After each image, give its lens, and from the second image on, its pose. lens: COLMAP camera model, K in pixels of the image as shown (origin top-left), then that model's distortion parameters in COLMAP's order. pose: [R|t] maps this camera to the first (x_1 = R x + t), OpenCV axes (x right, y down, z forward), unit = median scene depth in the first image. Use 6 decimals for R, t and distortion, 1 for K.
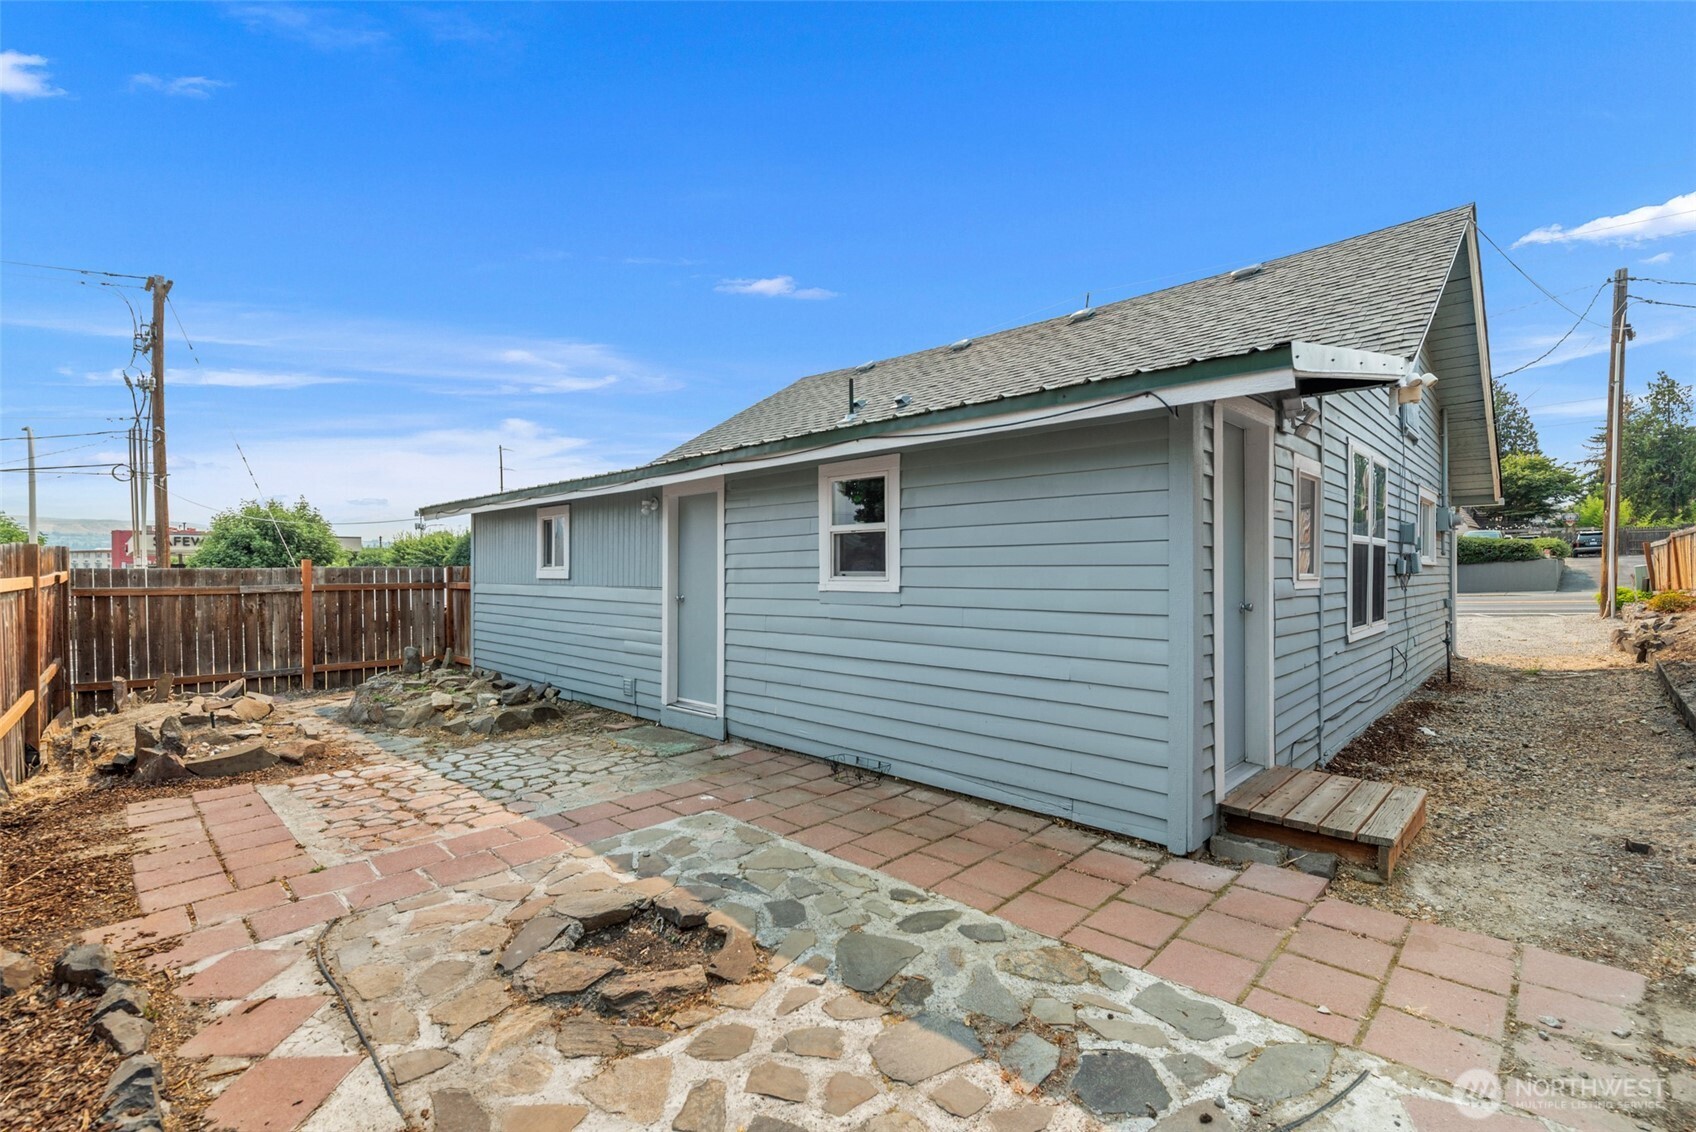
lens RADIAL K [[741.1, 0, 851.7], [0, 741.1, 572.8], [0, 0, 1]] dist [0.001080, -0.000157]
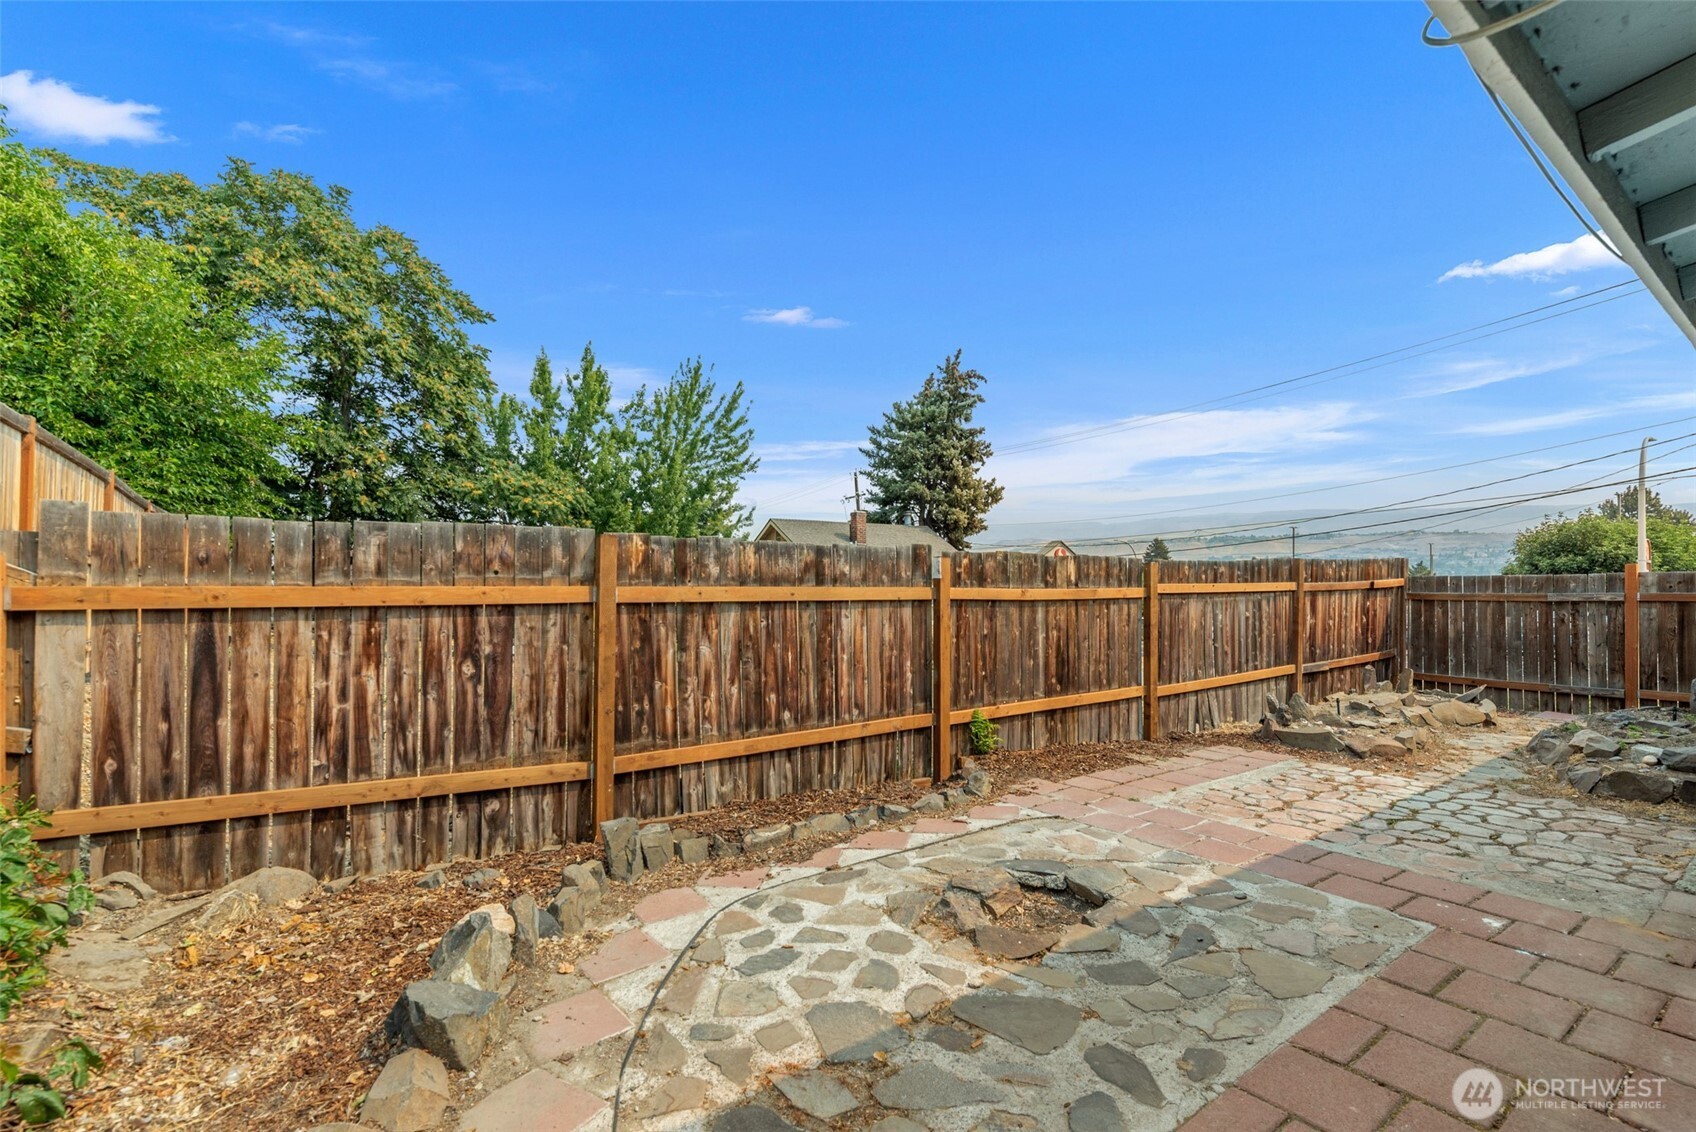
lens RADIAL K [[758.9, 0, 850.8], [0, 758.9, 584.2], [0, 0, 1]] dist [-0.008754, -0.000101]
pose [[-0.165287, 0.003014, -0.986241, 0.575154], [-0.000816, 0.999995, 0.003193, 0.008019], [0.986245, 0.001333, -0.165284, 0.591717]]
